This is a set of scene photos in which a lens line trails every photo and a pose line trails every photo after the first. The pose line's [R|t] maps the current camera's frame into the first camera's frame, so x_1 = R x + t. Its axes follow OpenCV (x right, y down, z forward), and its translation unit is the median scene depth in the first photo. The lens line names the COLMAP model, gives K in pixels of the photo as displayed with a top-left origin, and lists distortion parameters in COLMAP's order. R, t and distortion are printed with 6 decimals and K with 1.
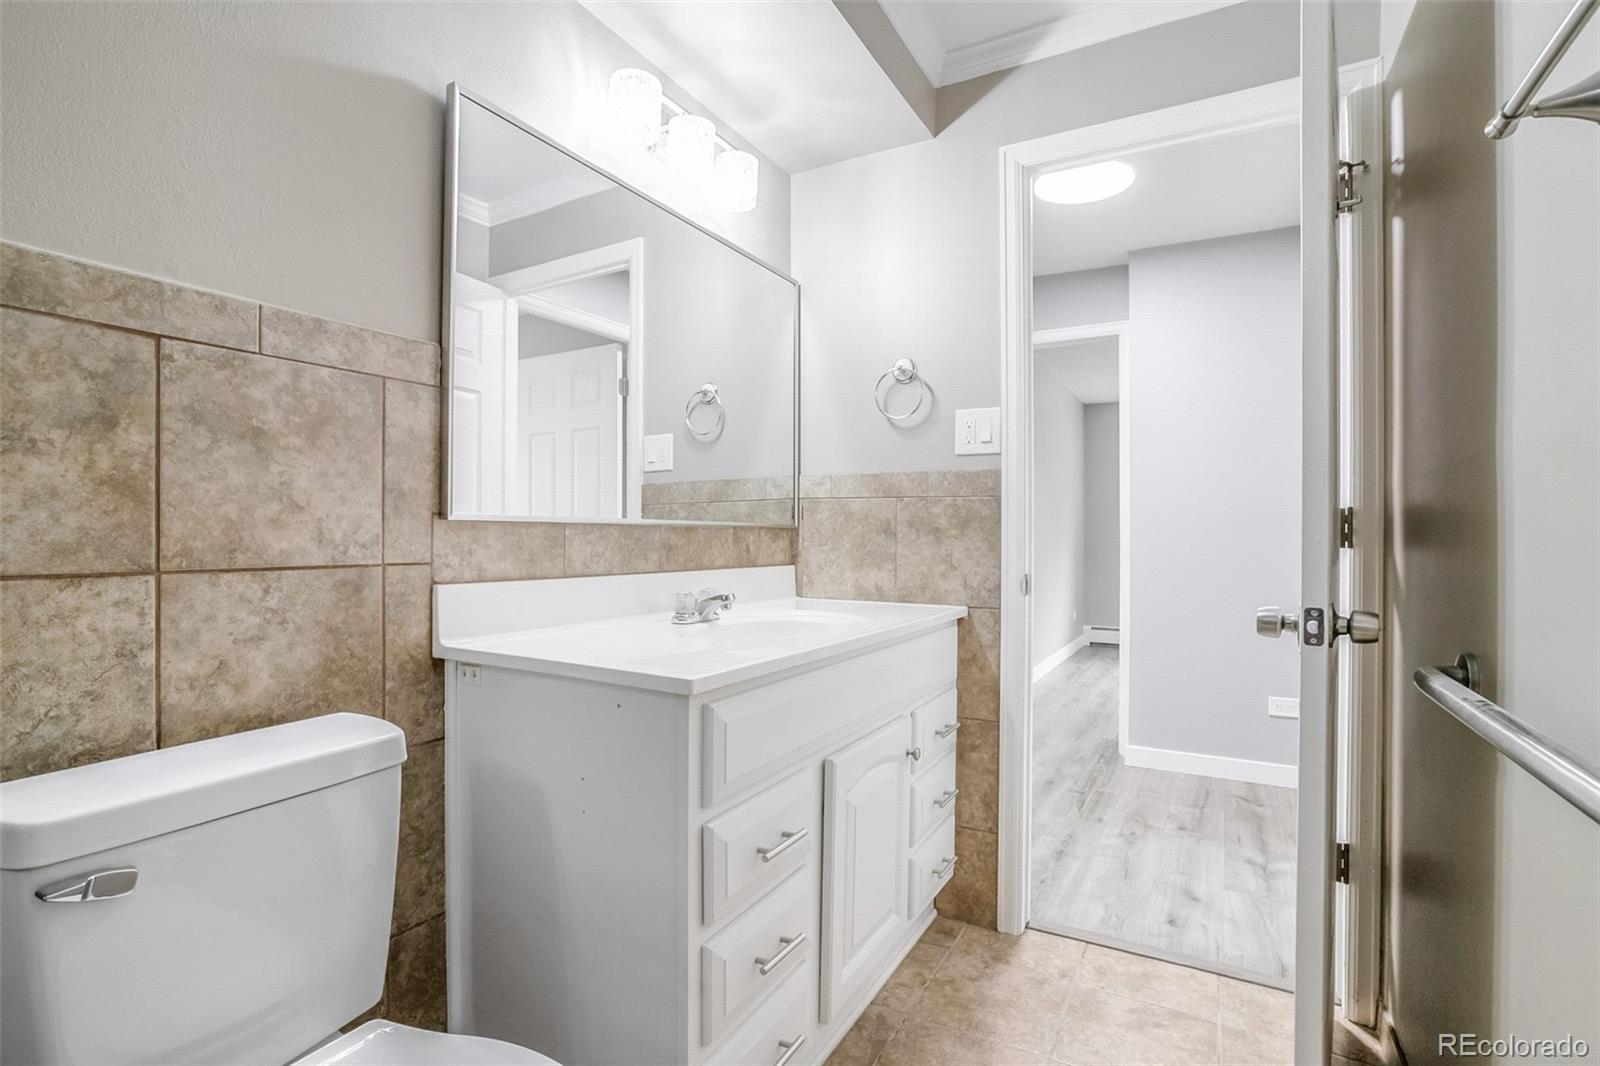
lens RADIAL K [[776.0, 0, 794.7], [0, 776.0, 539.4], [0, 0, 1]] dist [-0.068087, 0.041800]
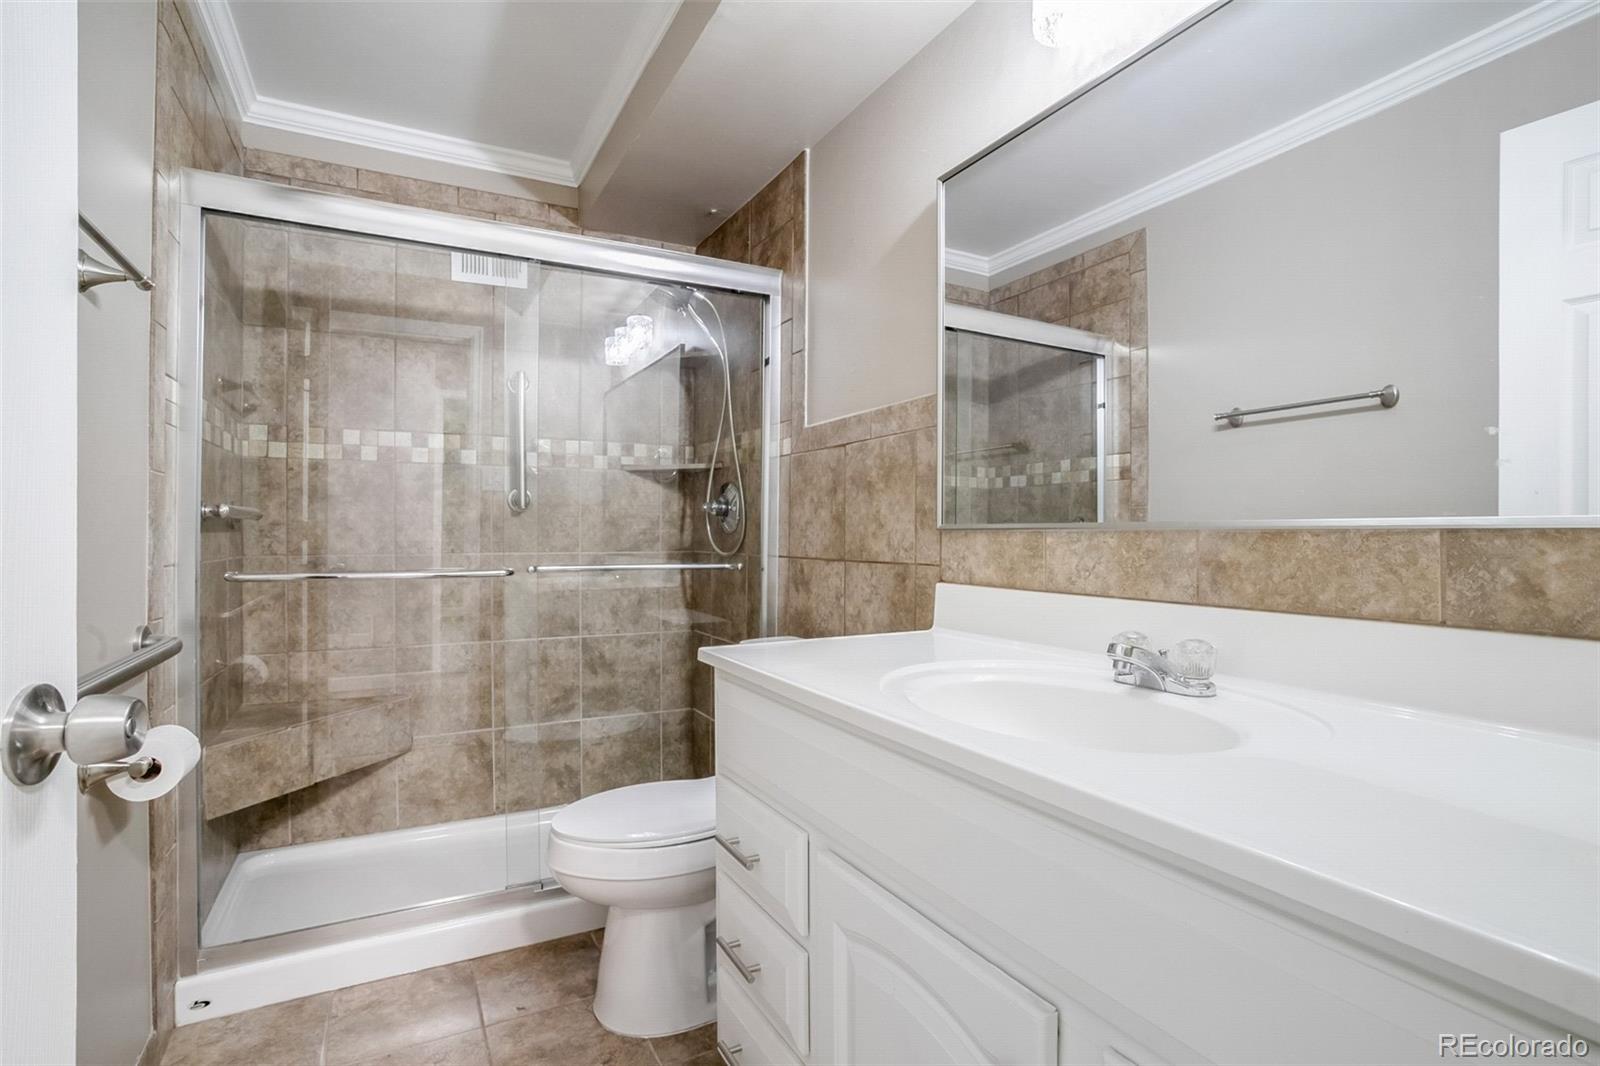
lens RADIAL K [[776.0, 0, 794.7], [0, 776.0, 539.4], [0, 0, 1]] dist [-0.068087, 0.041800]
pose [[-0.535195, -0.001053, -0.844728, 0.819714], [-0.008120, 0.999959, 0.003898, -0.016276], [0.844690, 0.008945, -0.535182, 1.645052]]
